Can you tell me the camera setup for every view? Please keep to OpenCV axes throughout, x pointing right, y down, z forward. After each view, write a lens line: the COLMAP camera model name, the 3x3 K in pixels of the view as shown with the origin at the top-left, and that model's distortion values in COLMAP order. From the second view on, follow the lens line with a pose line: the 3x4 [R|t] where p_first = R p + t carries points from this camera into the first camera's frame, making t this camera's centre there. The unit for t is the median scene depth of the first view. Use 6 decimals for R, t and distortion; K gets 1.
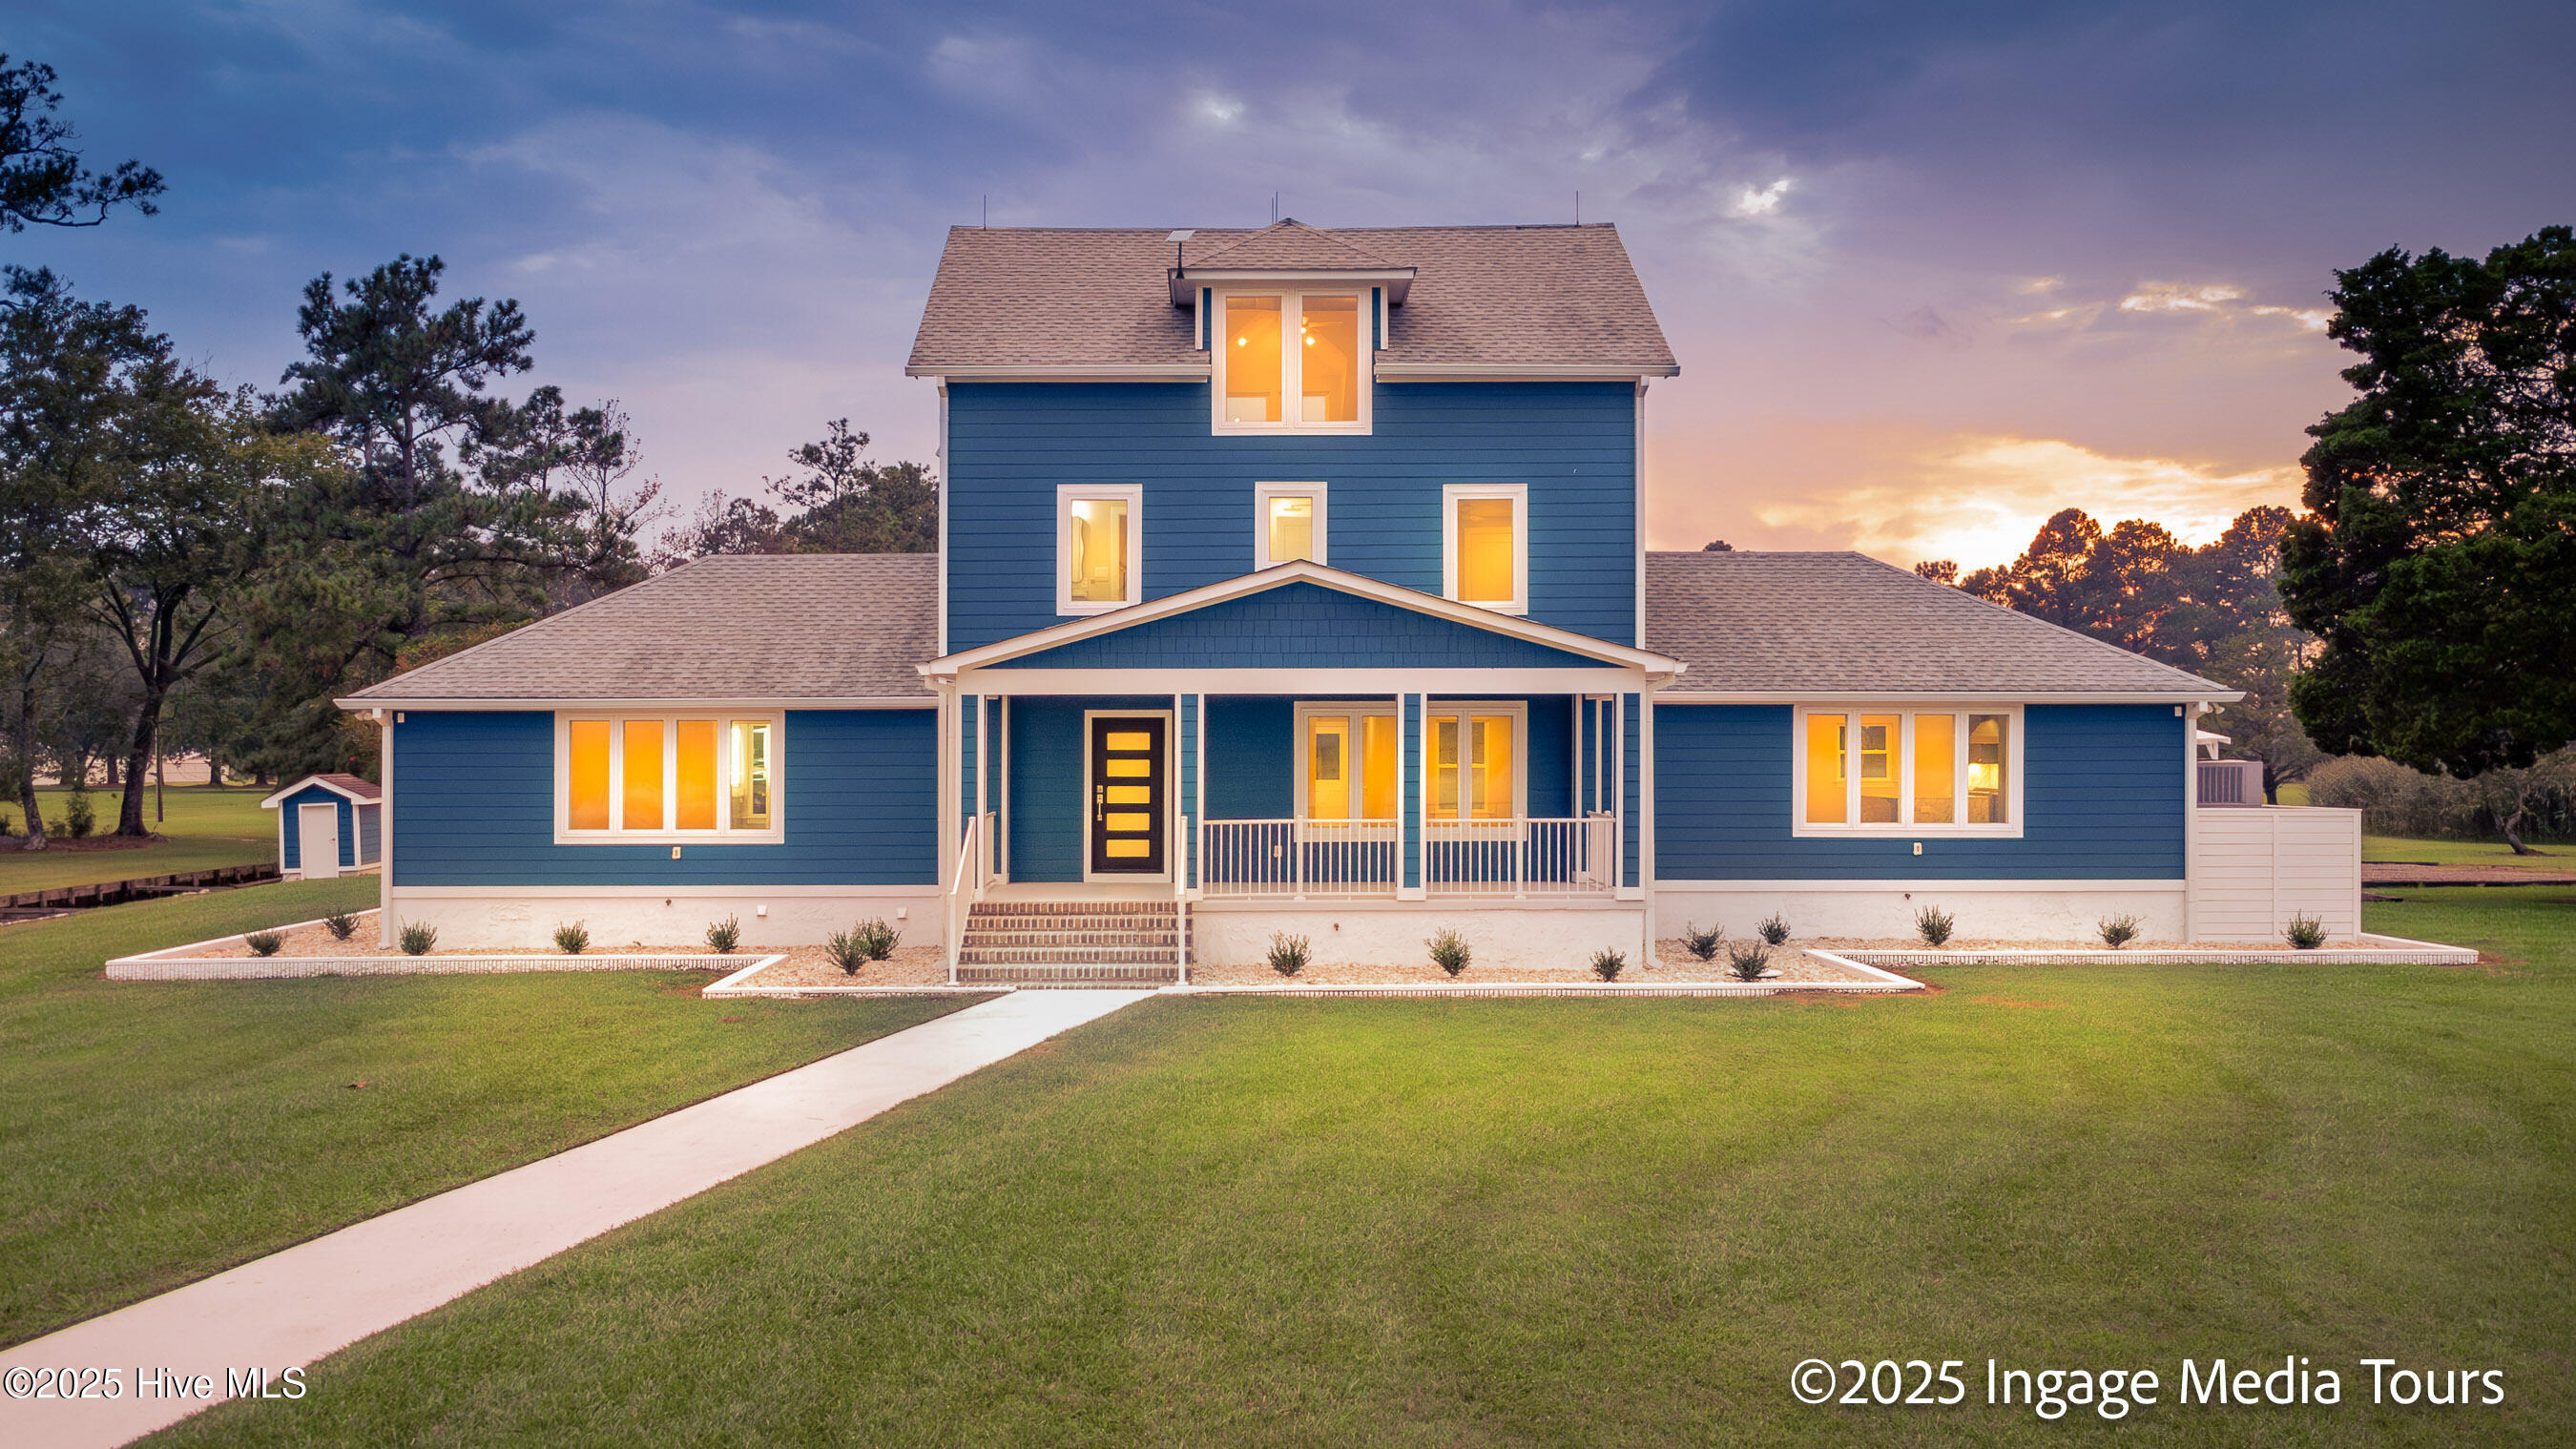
lens RADIAL K [[1851.3, 0, 1289.2], [0, 1851.3, 747.8], [0, 0, 1]] dist [-0.006599, 0.000387]
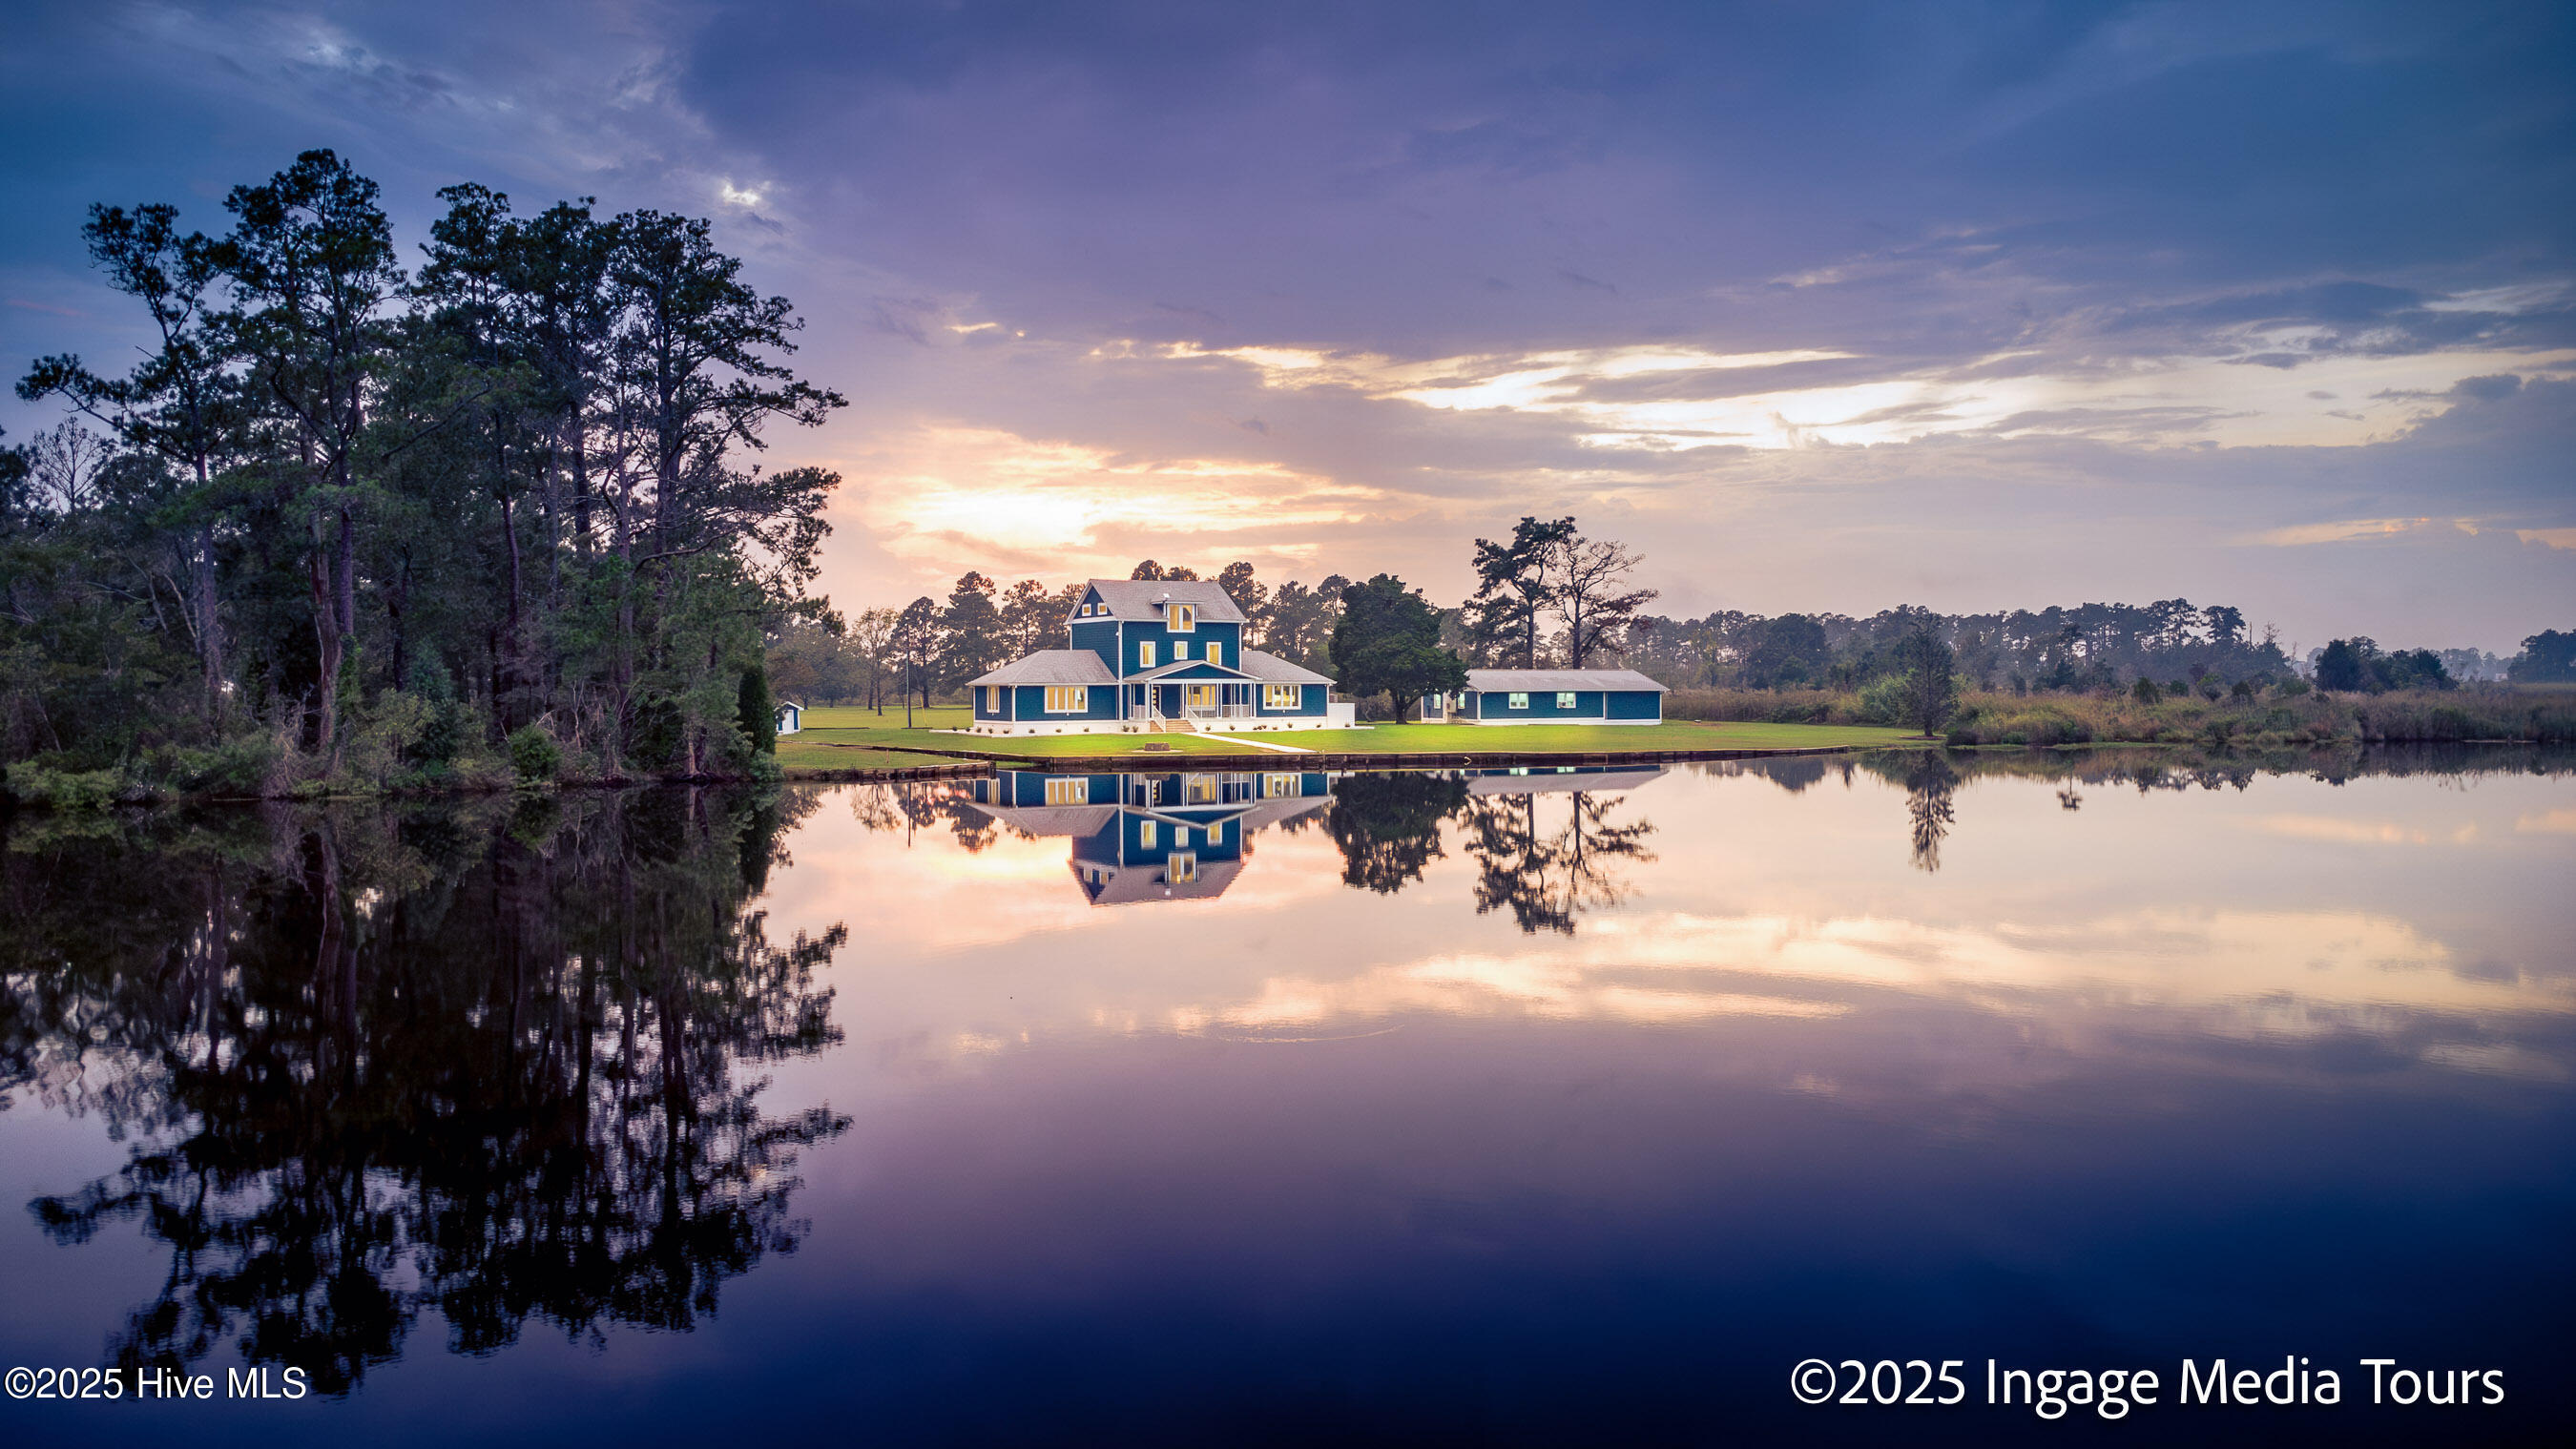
lens RADIAL K [[1851.3, 0, 1284.5], [0, 1851.3, 725.5], [0, 0, 1]] dist [-0.006599, 0.000387]
pose [[0.861319, -0.011151, 0.507942, -2.407665], [0.009394, 0.999938, 0.006024, 0.062766], [-0.507977, -0.000417, 0.861370, -3.663082]]
